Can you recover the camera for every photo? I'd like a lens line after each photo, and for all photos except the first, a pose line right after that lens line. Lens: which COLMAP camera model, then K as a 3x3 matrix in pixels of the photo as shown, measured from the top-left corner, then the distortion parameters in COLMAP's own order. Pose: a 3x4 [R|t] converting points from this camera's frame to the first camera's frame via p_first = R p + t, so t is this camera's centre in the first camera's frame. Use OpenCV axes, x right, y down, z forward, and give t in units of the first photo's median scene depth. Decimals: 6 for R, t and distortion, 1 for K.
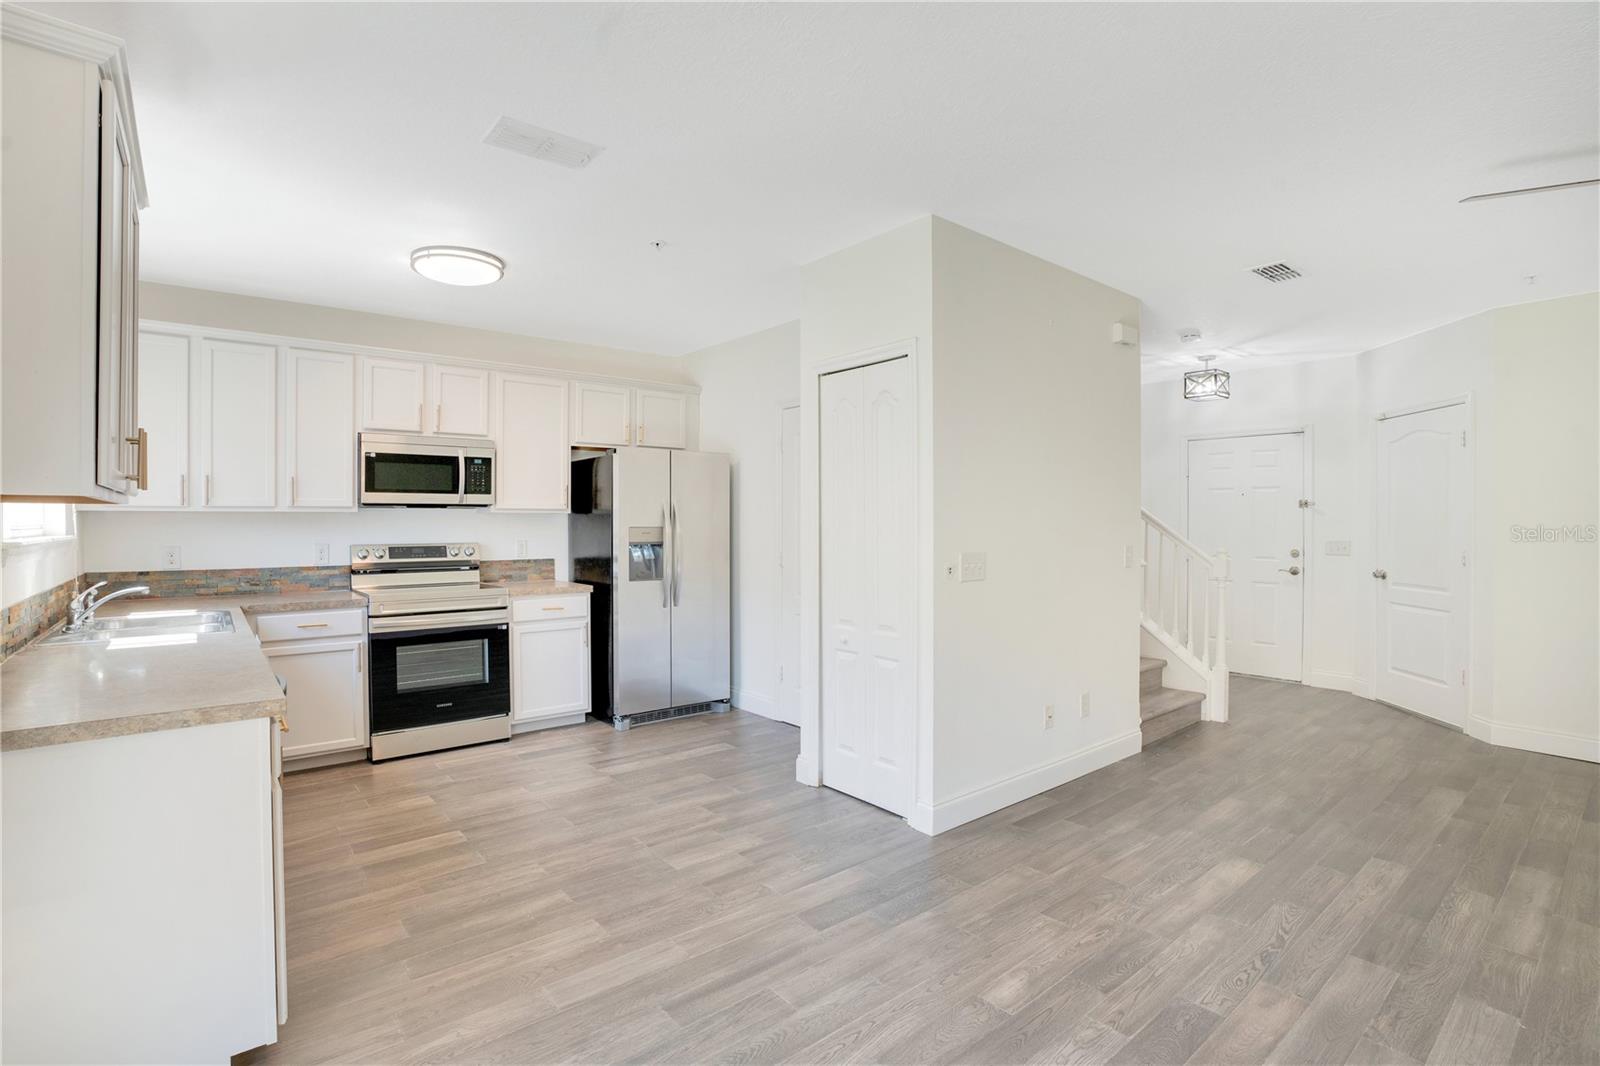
lens RADIAL K [[748.2, 0, 787.3], [0, 748.2, 529.7], [0, 0, 1]] dist [-0.068714, 0.027980]
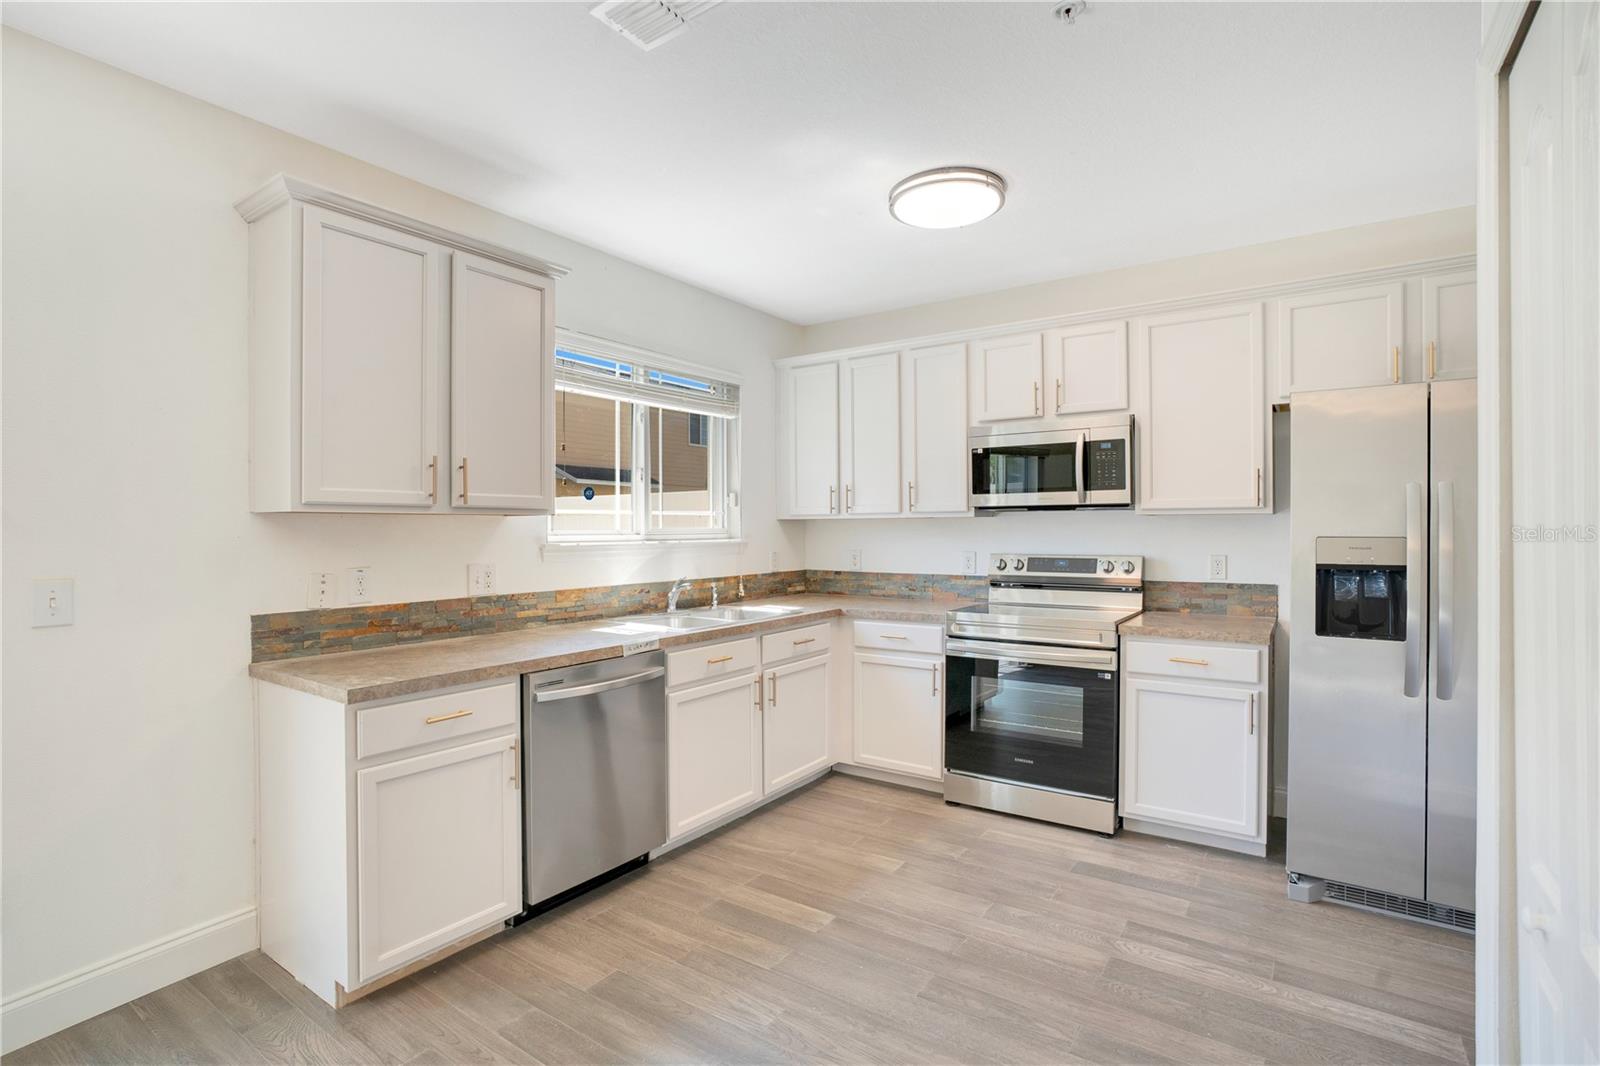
lens RADIAL K [[748.2, 0, 787.3], [0, 748.2, 529.7], [0, 0, 1]] dist [-0.068714, 0.027980]
pose [[0.270031, -0.001693, -0.962850, 0.224798], [-0.008500, 0.999955, -0.004142, -0.002830], [0.962814, 0.009302, 0.270005, 0.540520]]
